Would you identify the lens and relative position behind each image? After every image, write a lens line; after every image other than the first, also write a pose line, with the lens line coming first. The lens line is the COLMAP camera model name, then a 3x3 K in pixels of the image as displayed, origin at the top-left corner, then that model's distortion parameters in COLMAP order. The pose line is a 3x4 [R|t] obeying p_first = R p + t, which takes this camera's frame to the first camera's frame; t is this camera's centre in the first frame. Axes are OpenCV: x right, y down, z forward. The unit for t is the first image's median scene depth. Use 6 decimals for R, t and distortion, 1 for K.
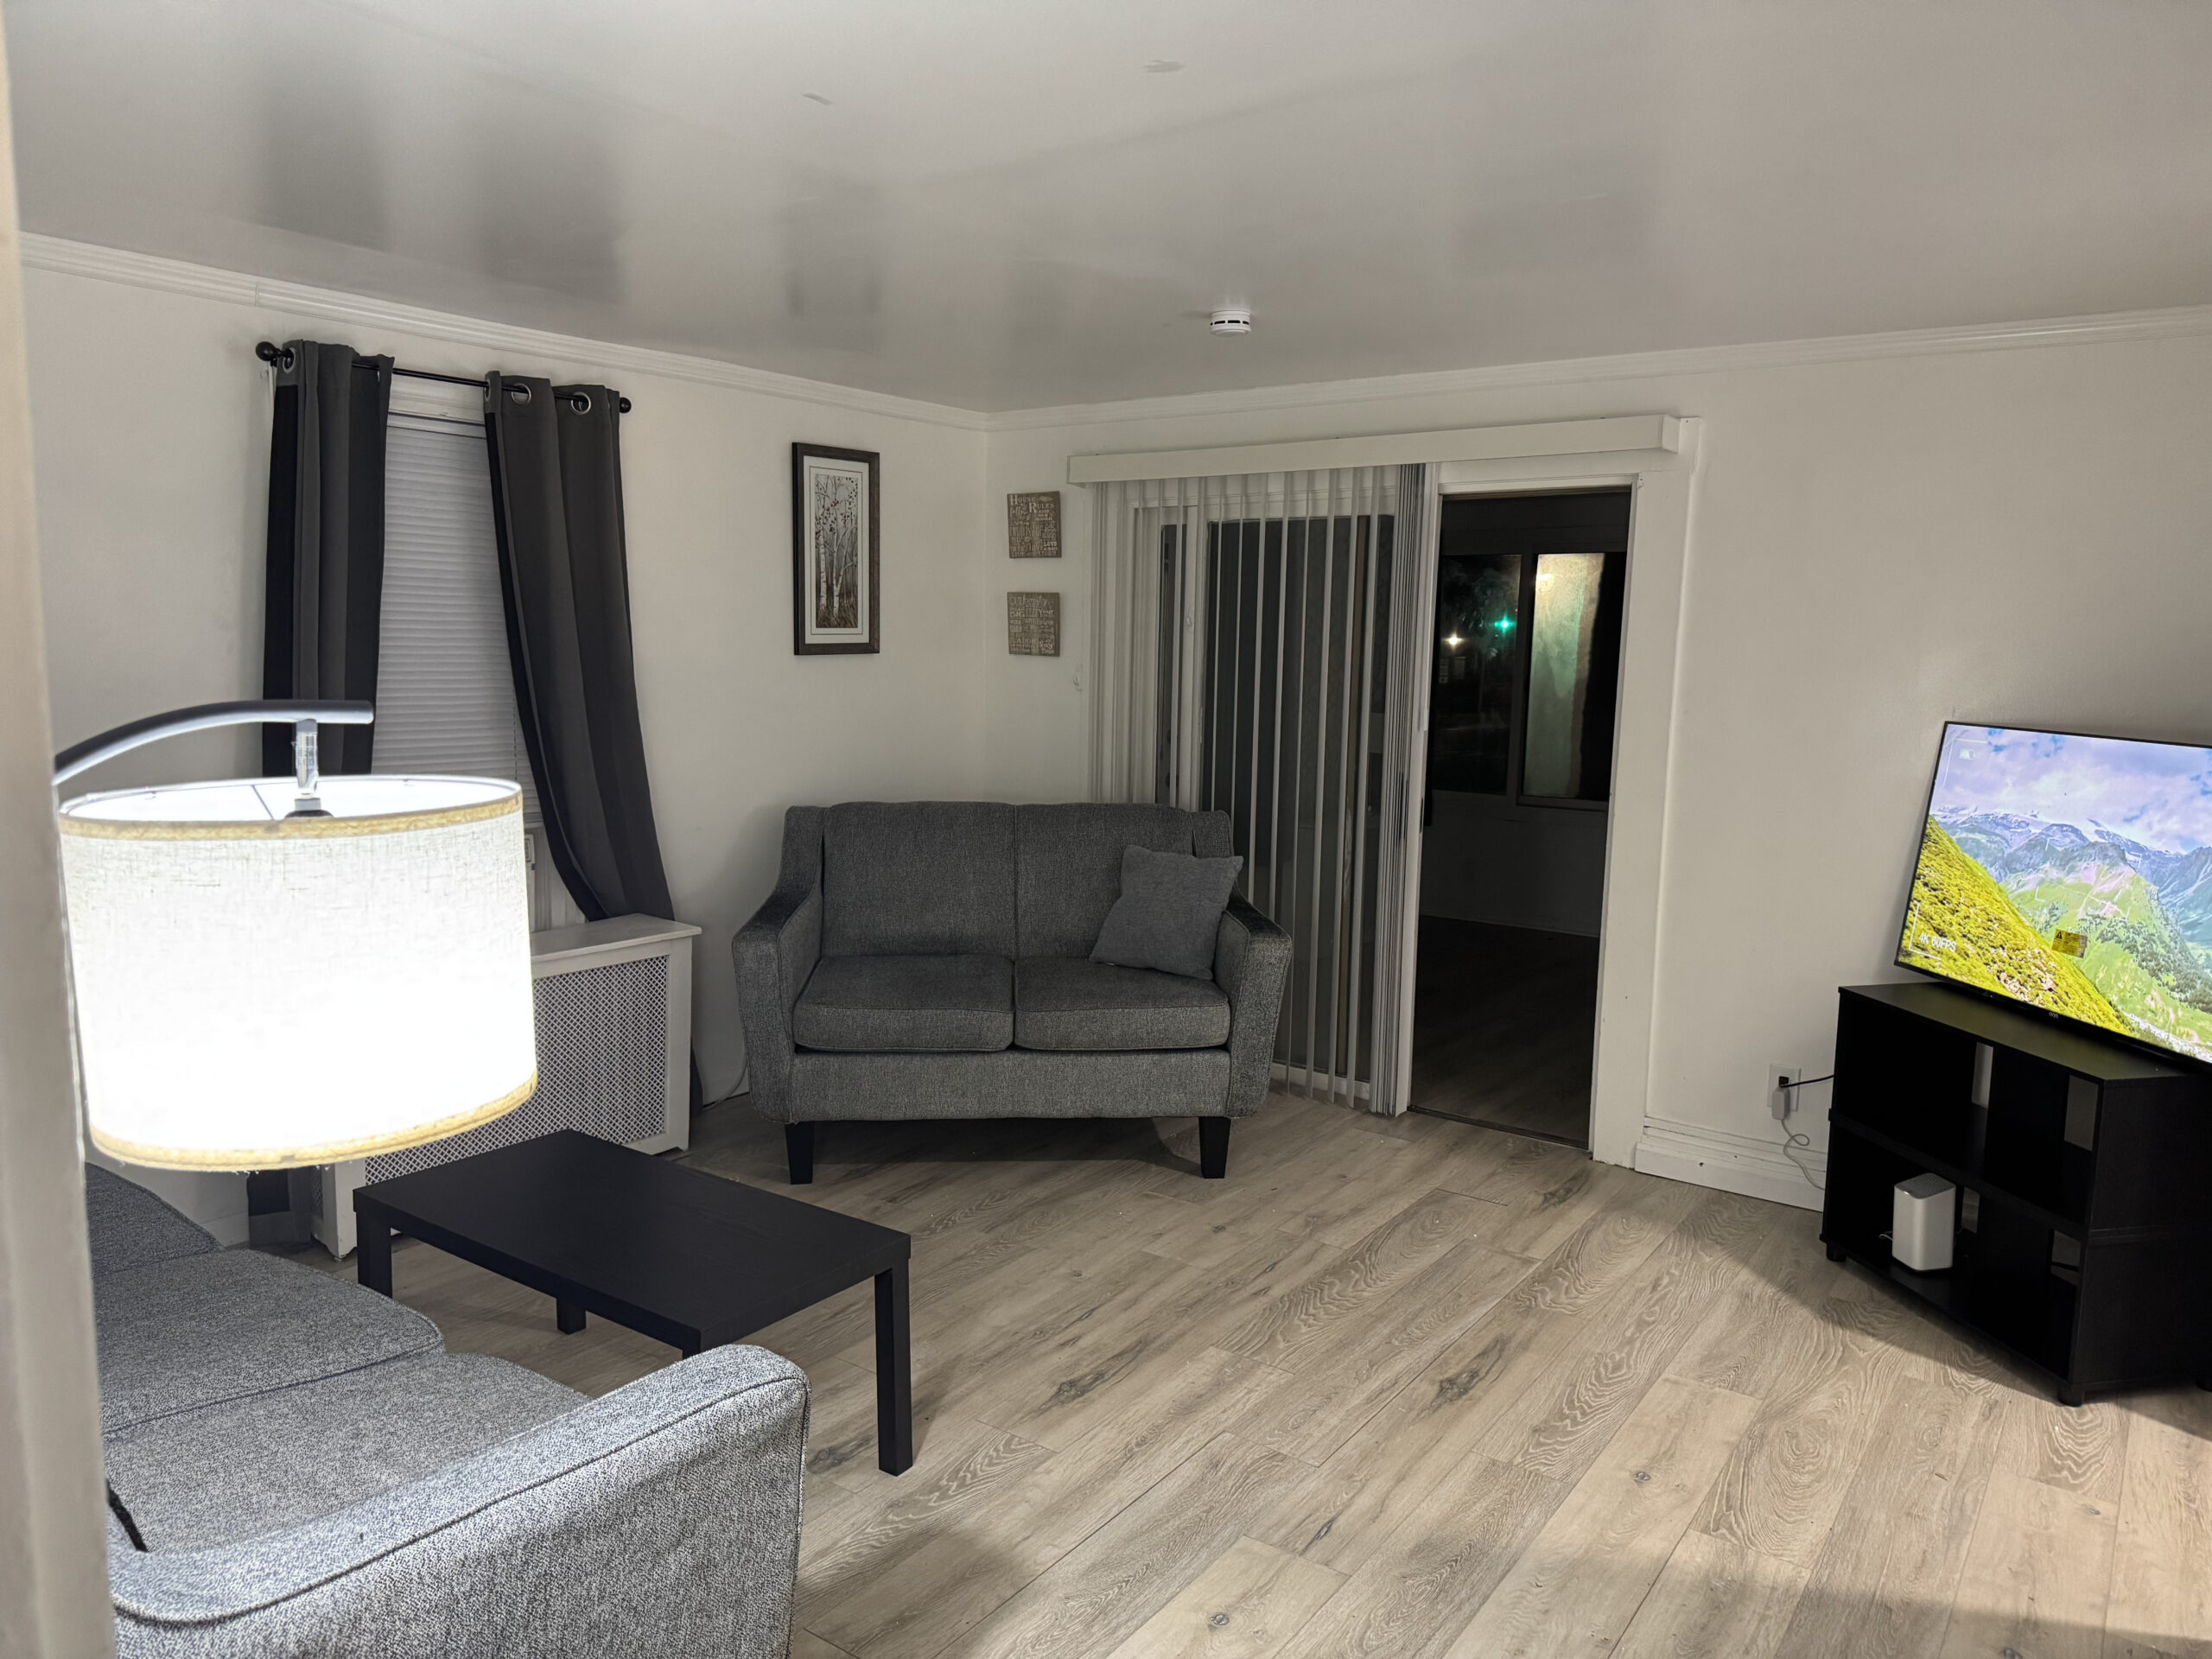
lens RADIAL K [[1535.6, 0, 1106.0], [0, 1535.6, 829.5], [0, 0, 1]] dist [0.086637, -0.141676]
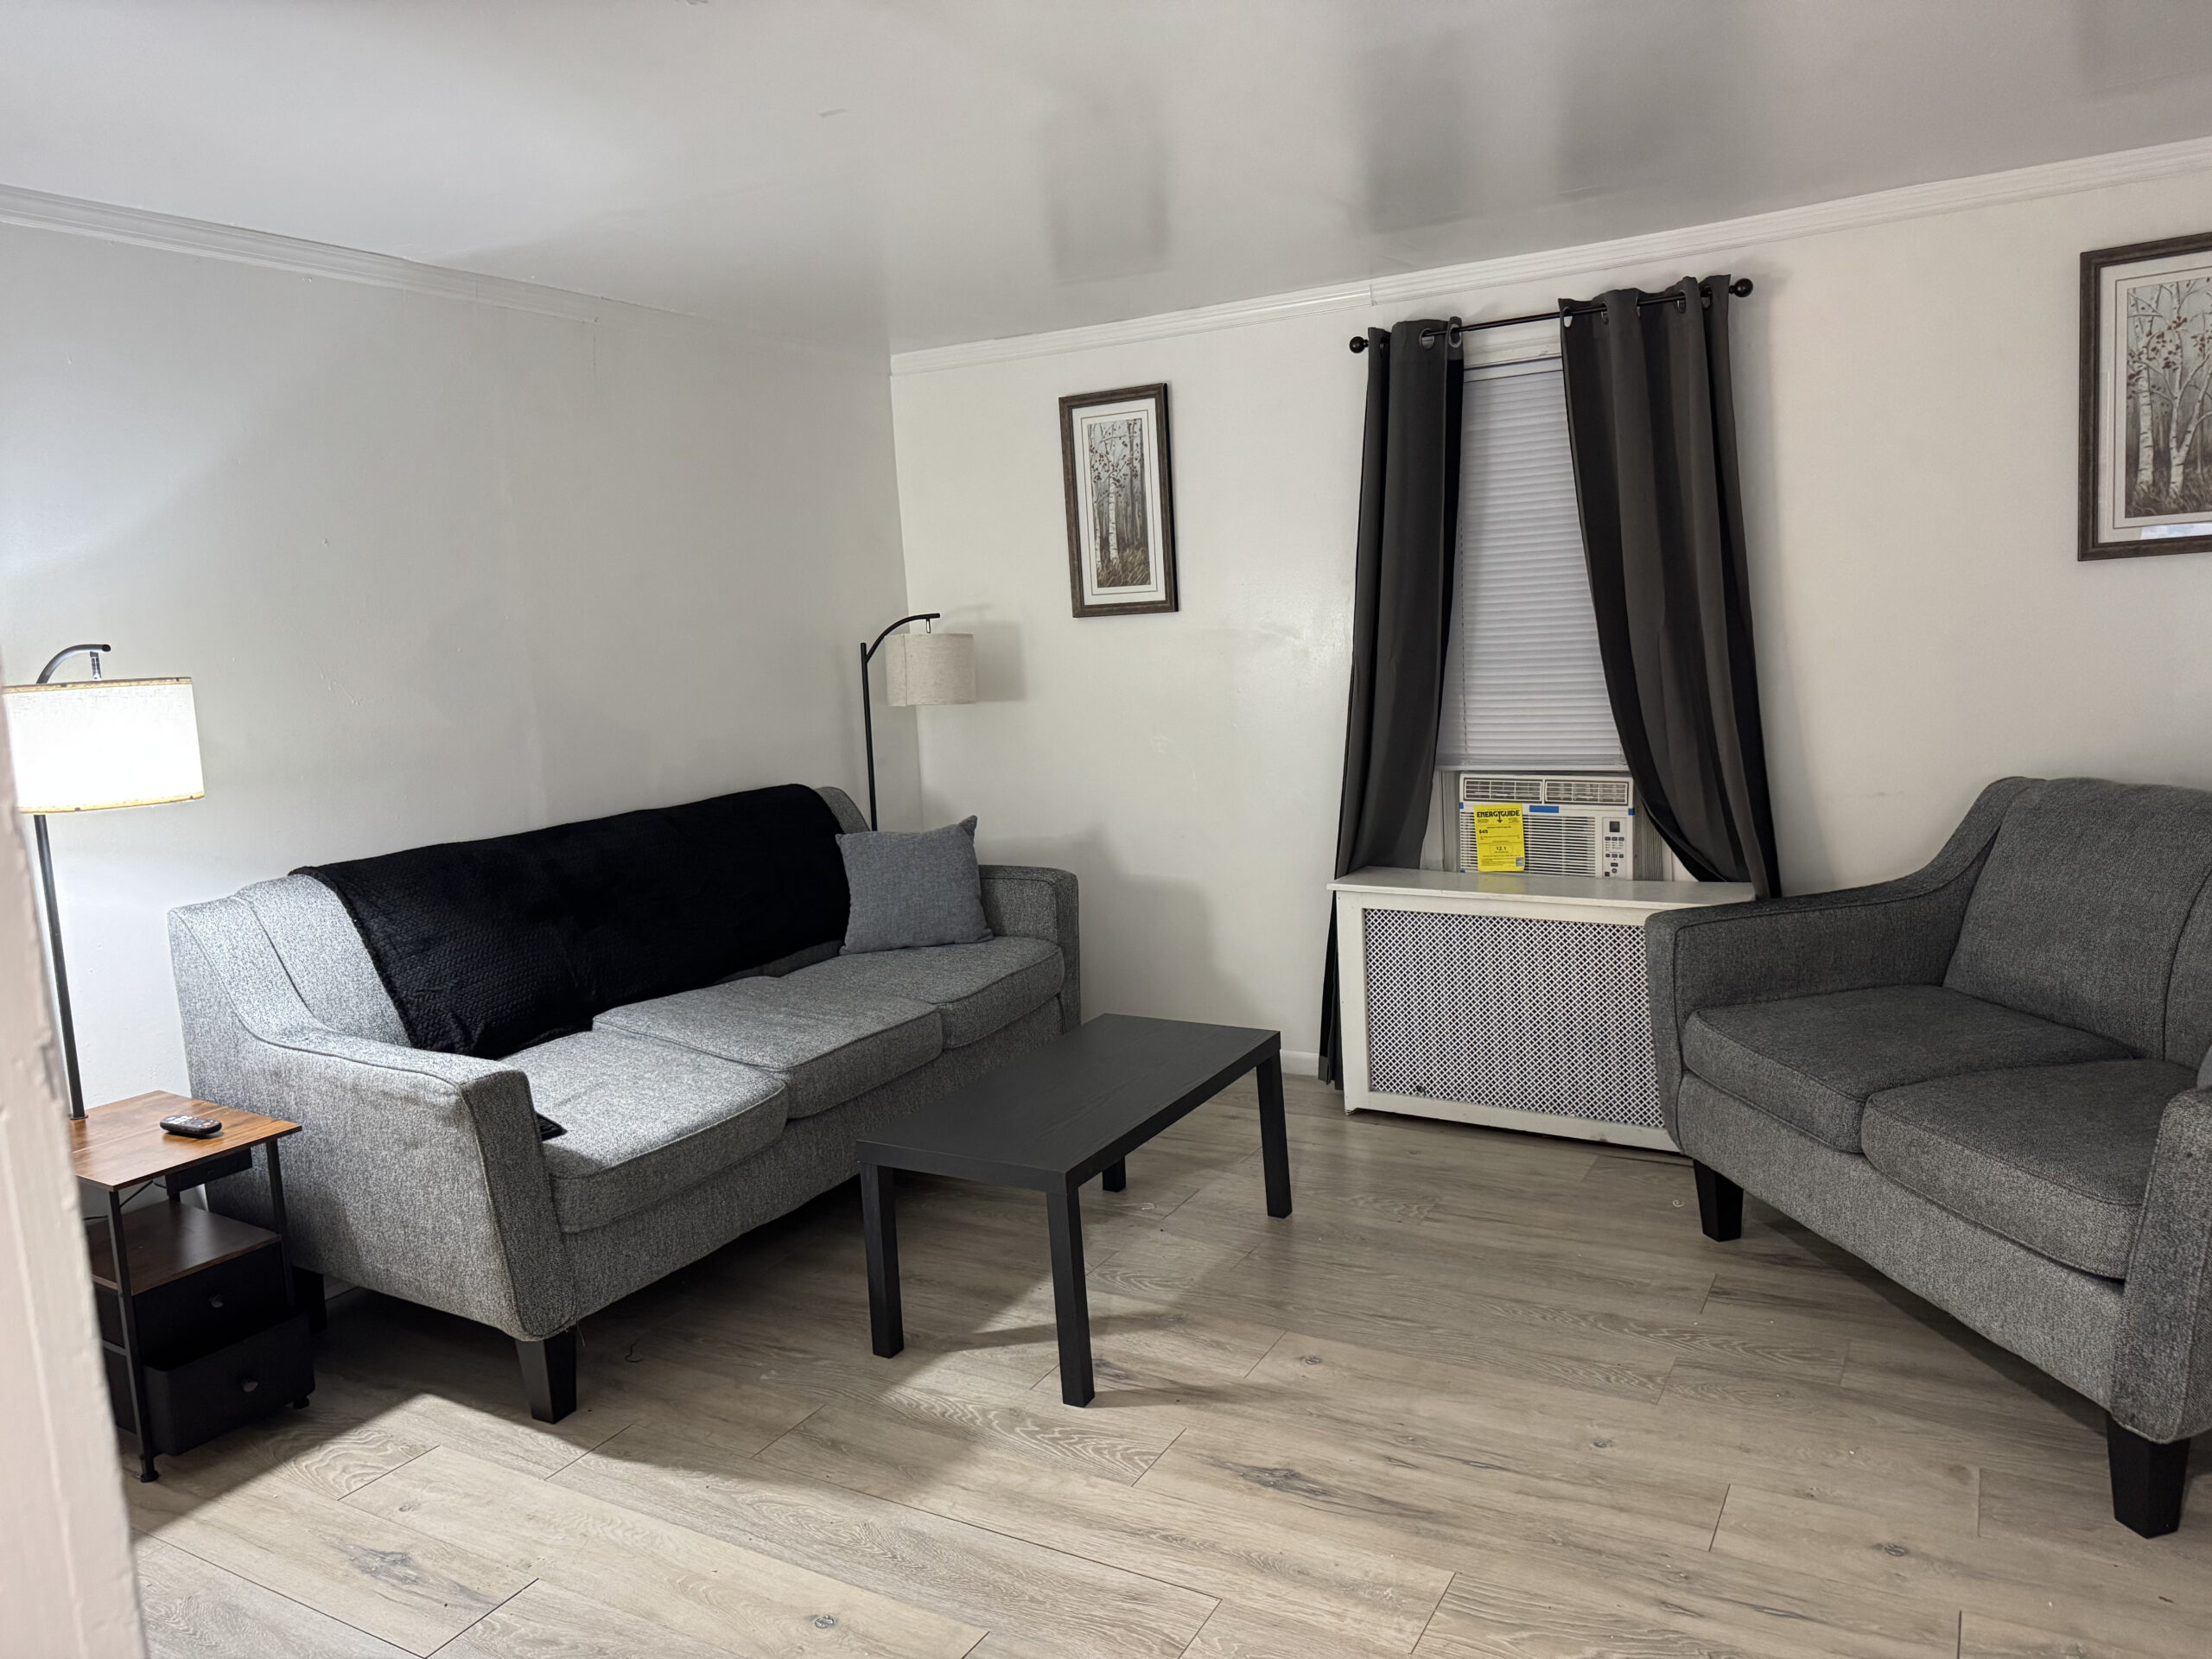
lens RADIAL K [[1591.9, 0, 1103.8], [0, 1591.9, 779.3], [0, 0, 1]] dist [0.082948, -0.071849]
pose [[0.101849, 0.086102, -0.991067, 0.668327], [-0.070880, 0.994343, 0.079102, -0.057651], [0.992272, 0.062191, 0.107375, 0.676191]]
